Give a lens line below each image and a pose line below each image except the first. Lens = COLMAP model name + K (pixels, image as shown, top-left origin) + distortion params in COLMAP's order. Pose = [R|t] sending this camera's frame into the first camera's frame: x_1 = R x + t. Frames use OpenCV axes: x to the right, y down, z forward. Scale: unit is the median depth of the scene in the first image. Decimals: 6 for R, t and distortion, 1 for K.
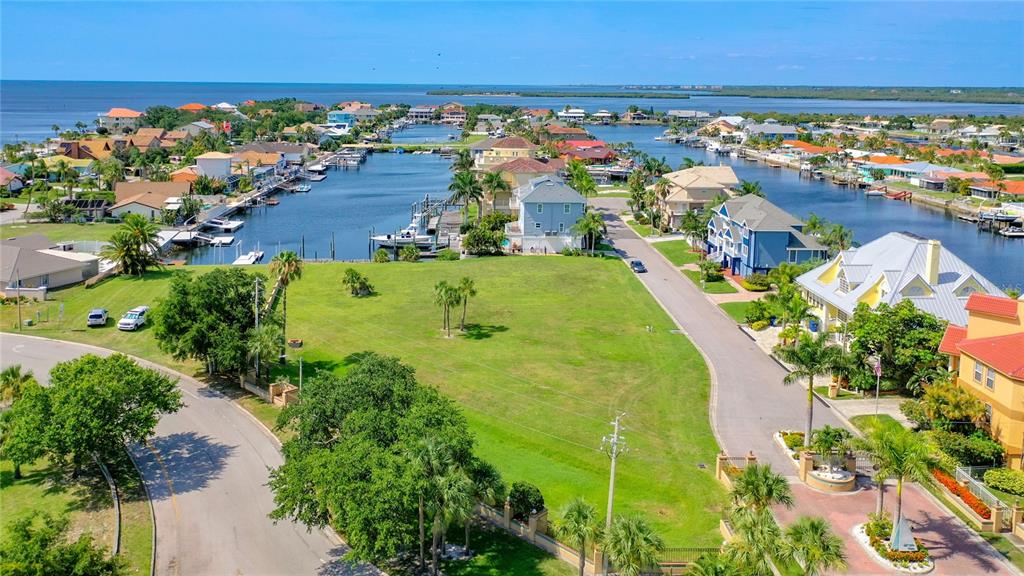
lens RADIAL K [[841.8, 0, 486.5], [0, 841.8, 173.5], [0, 0, 1]] dist [0.011201, -0.003199]
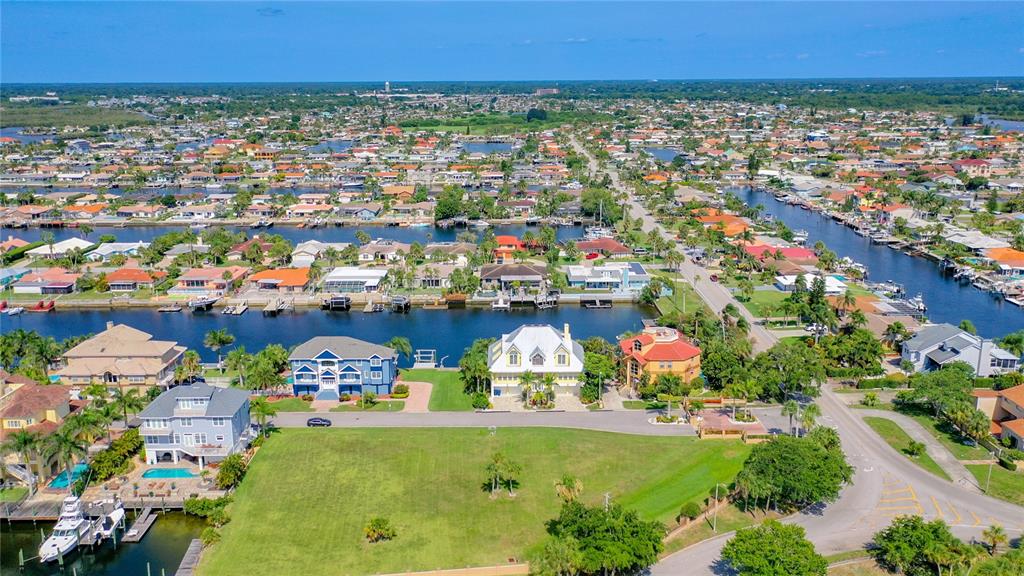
lens RADIAL K [[845.3, 0, 512.8], [0, 845.3, 288.3], [0, 0, 1]] dist [0.017596, 0.002672]
pose [[0.009695, -0.246626, 0.969062, -0.875574], [0.111093, 0.963374, 0.244067, -0.314594], [-0.993763, 0.105289, 0.036738, 0.616276]]
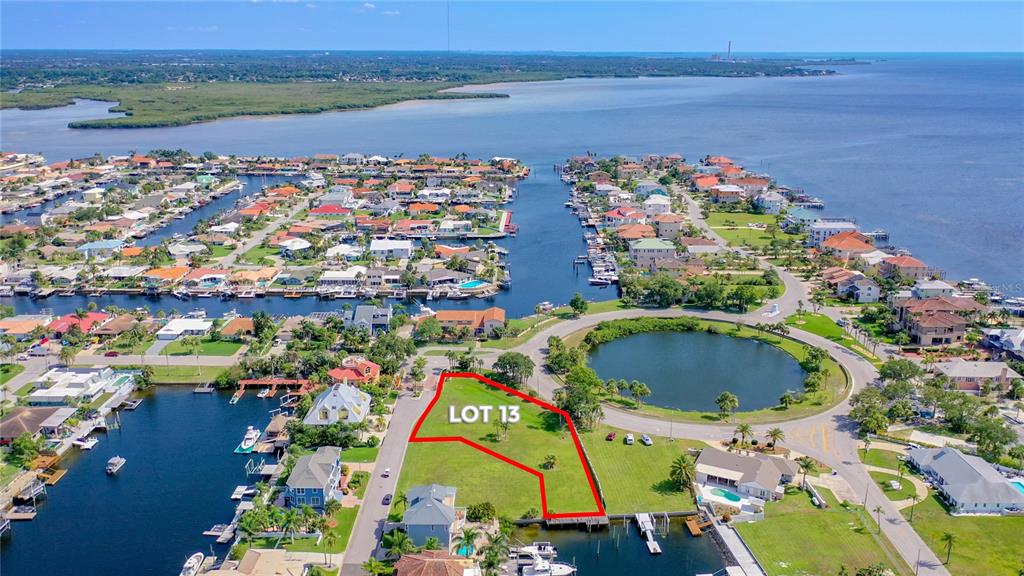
lens RADIAL K [[820.1, 0, 511.5], [0, 820.1, 285.4], [0, 0, 1]] dist [0.009918, 0.001978]
pose [[-0.999695, -0.015734, 0.019019, -0.074186], [-0.007546, 0.928436, 0.371416, -0.790863], [-0.023502, 0.371159, -0.928272, 2.138421]]
